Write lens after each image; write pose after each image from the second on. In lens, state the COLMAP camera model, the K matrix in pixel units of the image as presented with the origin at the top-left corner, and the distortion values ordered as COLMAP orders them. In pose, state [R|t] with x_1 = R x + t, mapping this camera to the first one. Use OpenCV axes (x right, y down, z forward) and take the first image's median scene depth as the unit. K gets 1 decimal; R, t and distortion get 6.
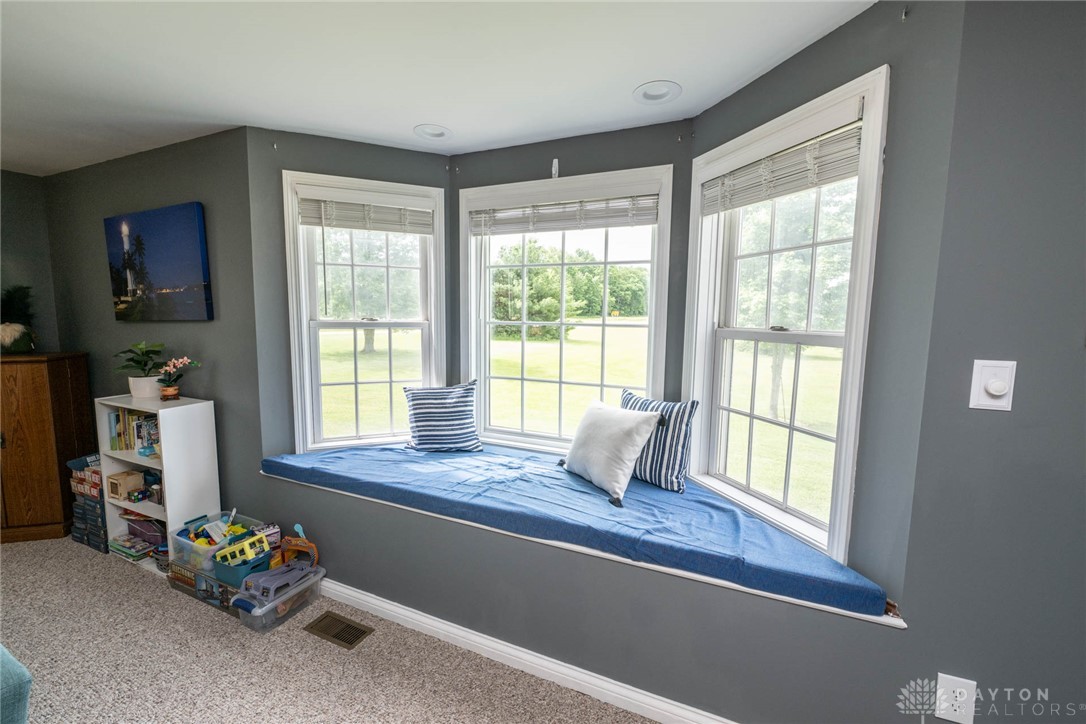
lens RADIAL K [[435.0, 0, 540.6], [0, 435.0, 358.8], [0, 0, 1]] dist [-0.000946, -0.000140]
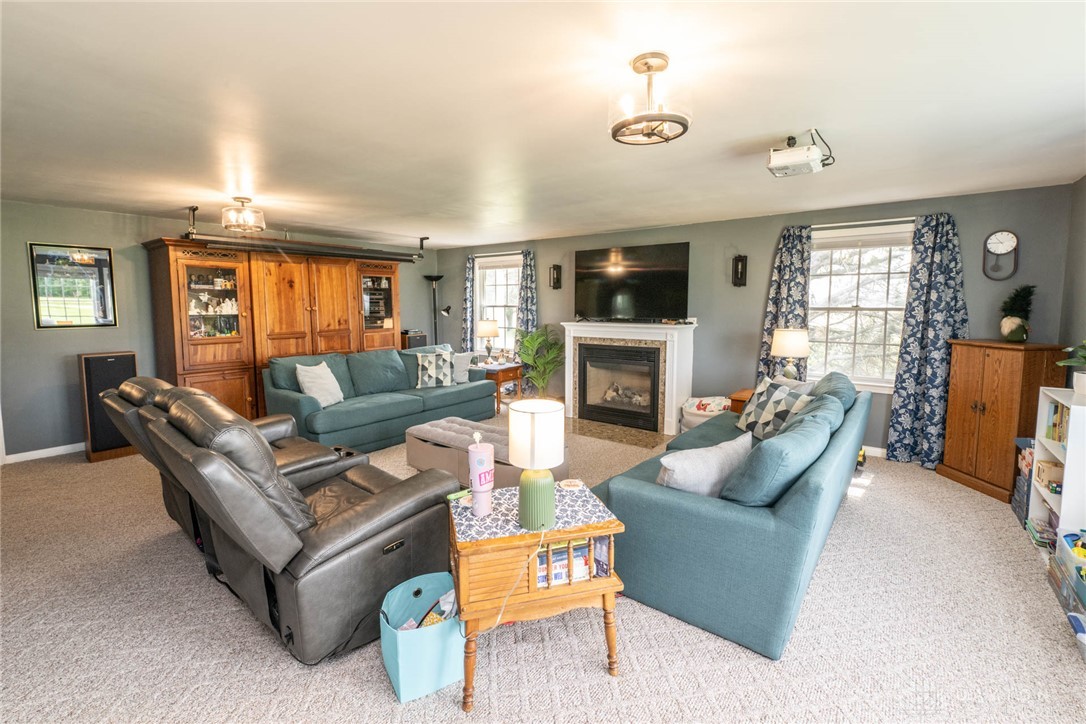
lens RADIAL K [[463.0, 0, 543.0], [0, 463.0, 362.0], [0, 0, 1]] dist [-0.000829, -0.000032]
pose [[-0.238392, 0.112535, -0.964627, 0.373174], [-0.105114, 0.984439, 0.140824, -0.002334], [0.965464, 0.134967, -0.222853, 0.037084]]
